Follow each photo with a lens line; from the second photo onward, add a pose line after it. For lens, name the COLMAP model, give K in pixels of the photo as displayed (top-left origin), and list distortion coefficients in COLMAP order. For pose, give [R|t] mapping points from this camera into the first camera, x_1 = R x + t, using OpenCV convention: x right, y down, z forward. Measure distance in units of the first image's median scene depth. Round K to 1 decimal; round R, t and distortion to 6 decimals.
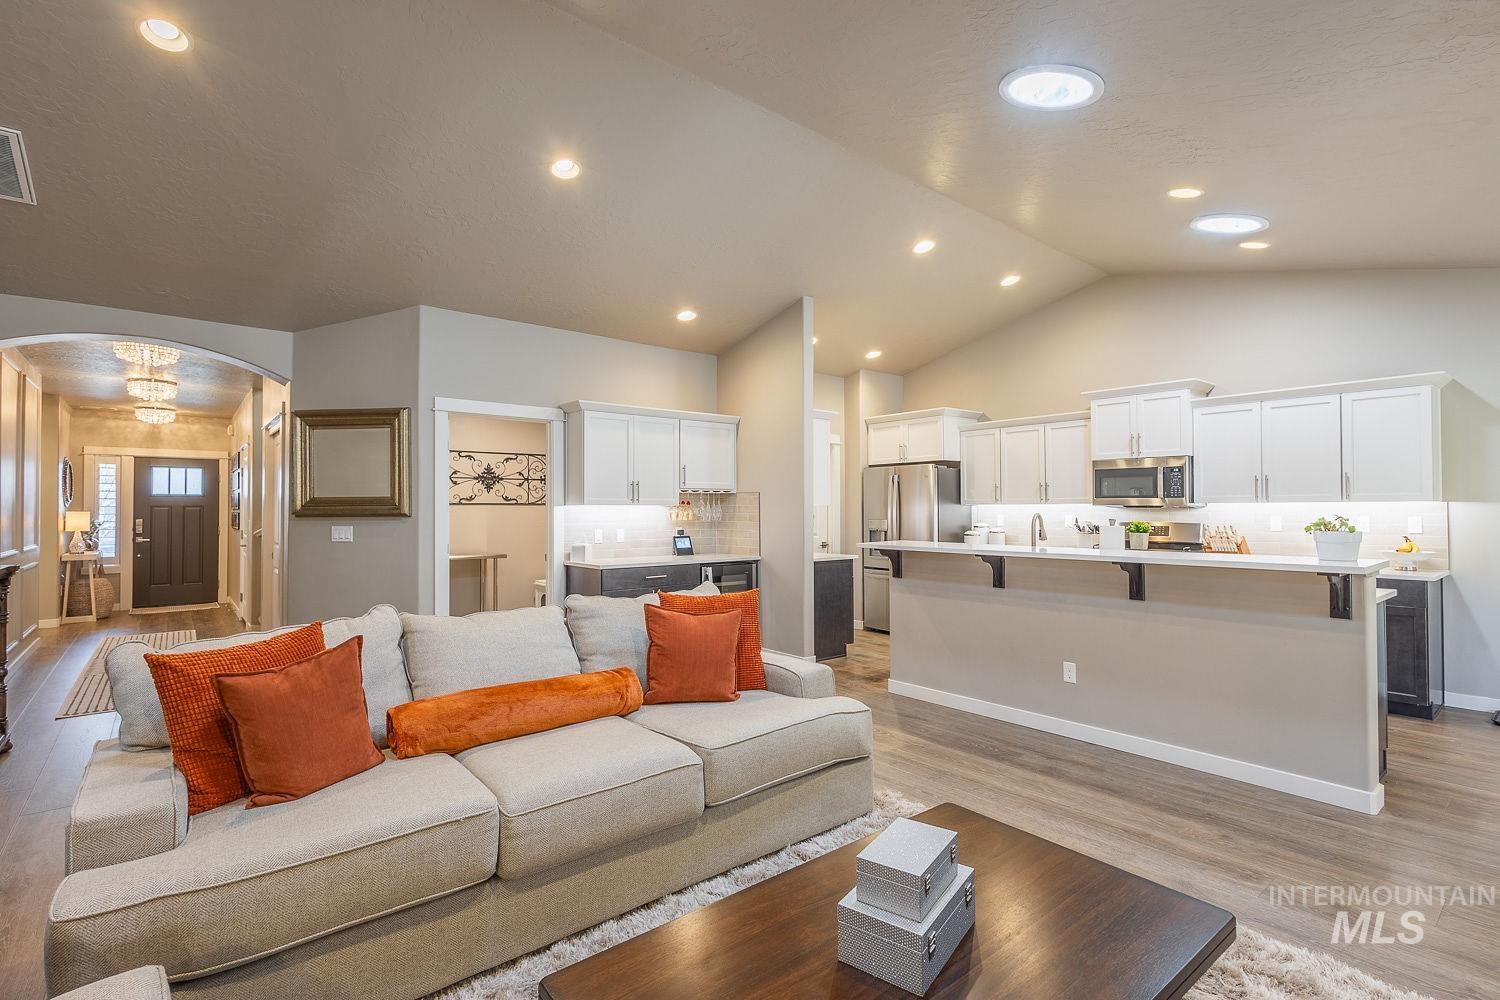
lens RADIAL K [[705.6, 0, 750.0], [0, 705.6, 500.0], [0, 0, 1]] dist [0.013289, -0.000353]
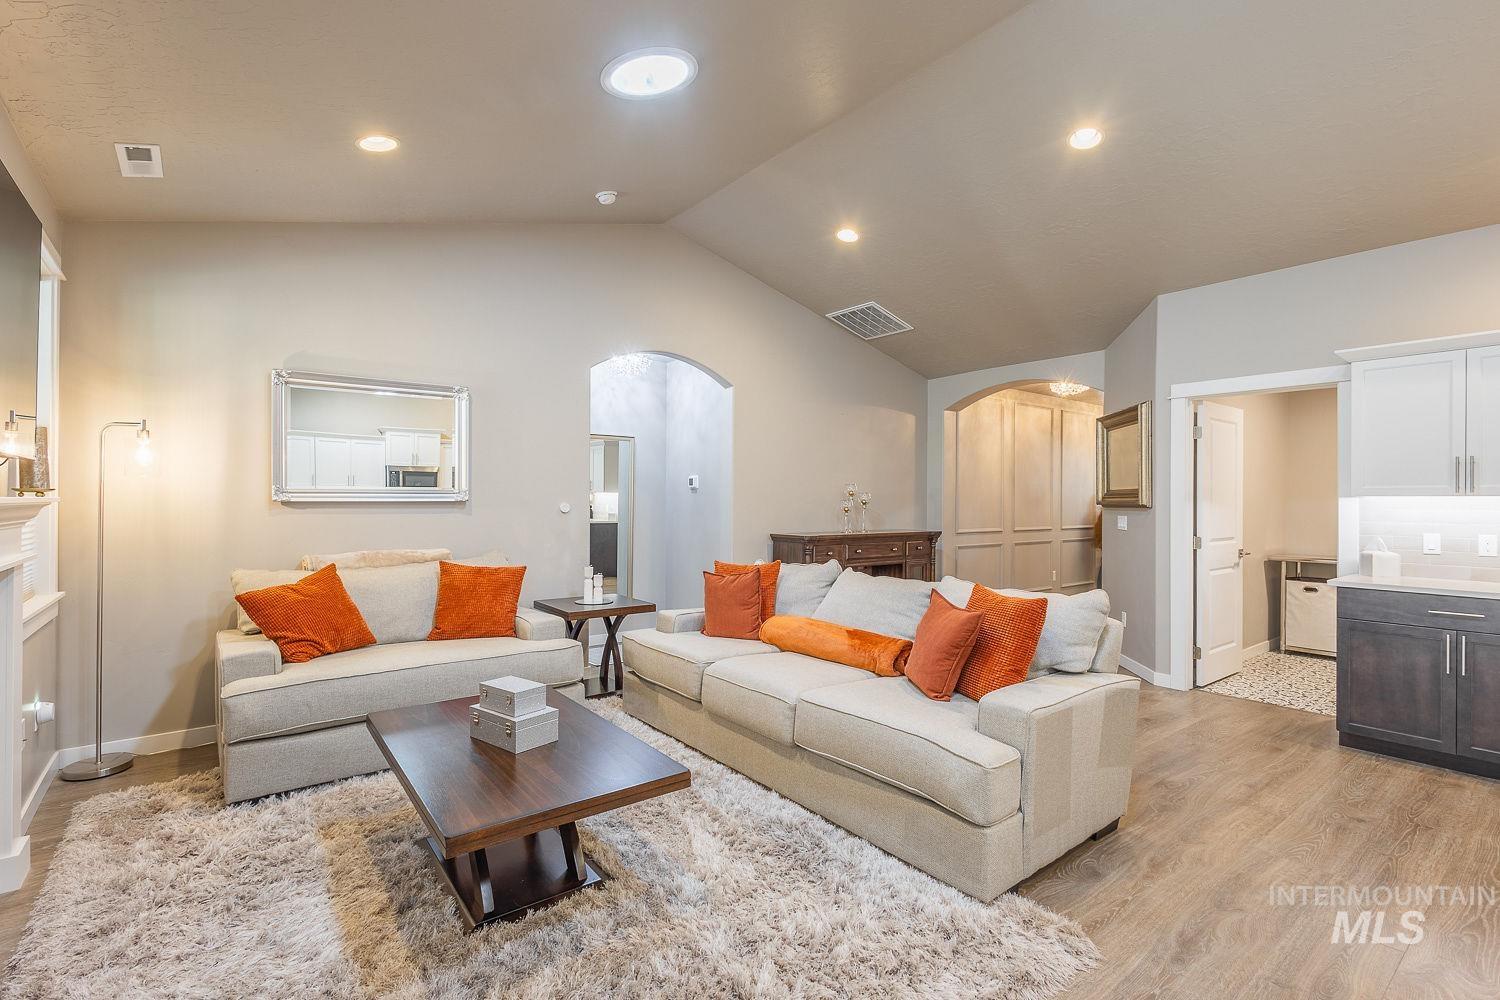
lens RADIAL K [[688.3, 0, 750.0], [0, 688.3, 500.0], [0, 0, 1]] dist [0.013728, -0.006050]
pose [[-0.031690, 0.002329, -0.999495, 0.489461], [0.005138, 0.999984, 0.002167, 0.006670], [0.999485, -0.005067, -0.031702, 0.420588]]
